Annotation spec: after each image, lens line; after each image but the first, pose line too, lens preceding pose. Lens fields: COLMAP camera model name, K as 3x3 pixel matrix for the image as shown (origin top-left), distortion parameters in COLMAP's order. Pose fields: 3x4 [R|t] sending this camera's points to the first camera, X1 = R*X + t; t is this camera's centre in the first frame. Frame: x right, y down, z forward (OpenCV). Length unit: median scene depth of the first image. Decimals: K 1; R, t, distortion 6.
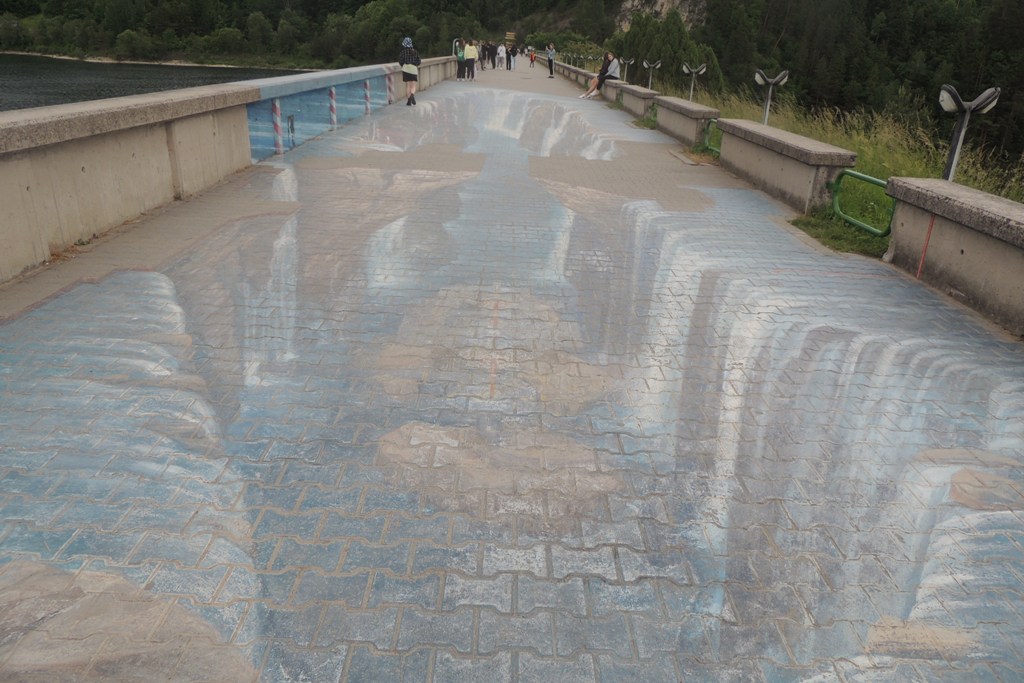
lens RADIAL K [[729.8, 0, 512.0], [0, 729.8, 341.5], [0, 0, 1]] dist [-0.018191, 0.001540]
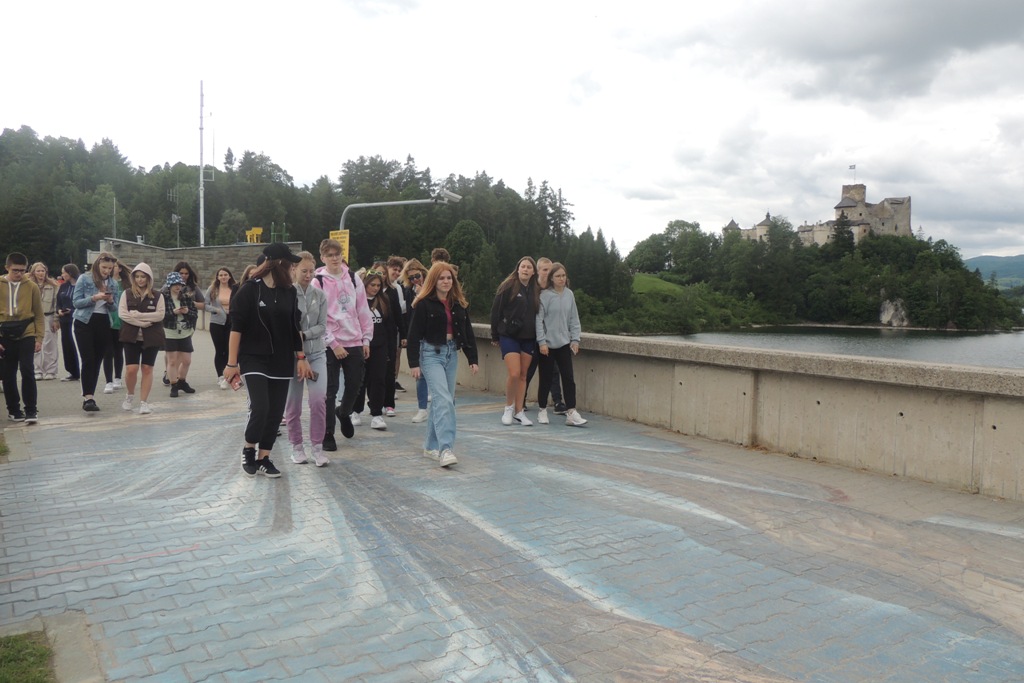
lens RADIAL K [[815.9, 0, 512.0], [0, 815.9, 341.5], [0, 0, 1]] dist [-0.009161, 0.000873]
pose [[-0.830366, -0.025632, -0.556628, 0.535150], [-0.258195, 0.902929, 0.343592, -0.617325], [0.493788, 0.429026, -0.756380, 1.613404]]
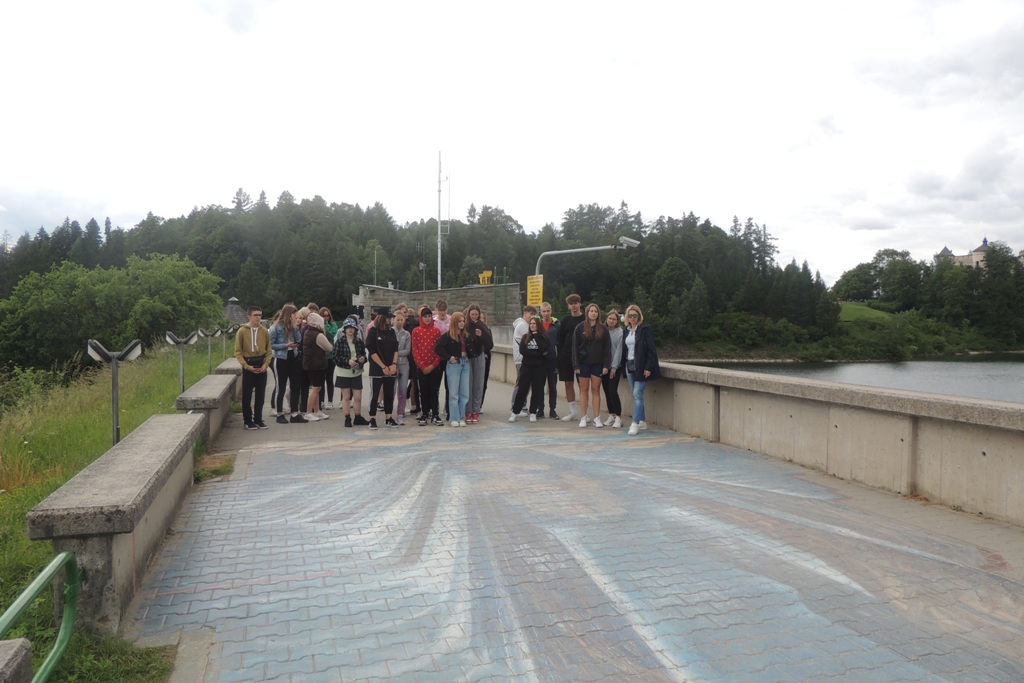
lens RADIAL K [[729.8, 0, 512.0], [0, 729.8, 341.5], [0, 0, 1]] dist [-0.018191, 0.001540]
pose [[-0.951183, -0.039288, -0.306115, 0.410790], [-0.156792, 0.915846, 0.369653, -0.647570], [0.265832, 0.399604, -0.877297, 1.603874]]
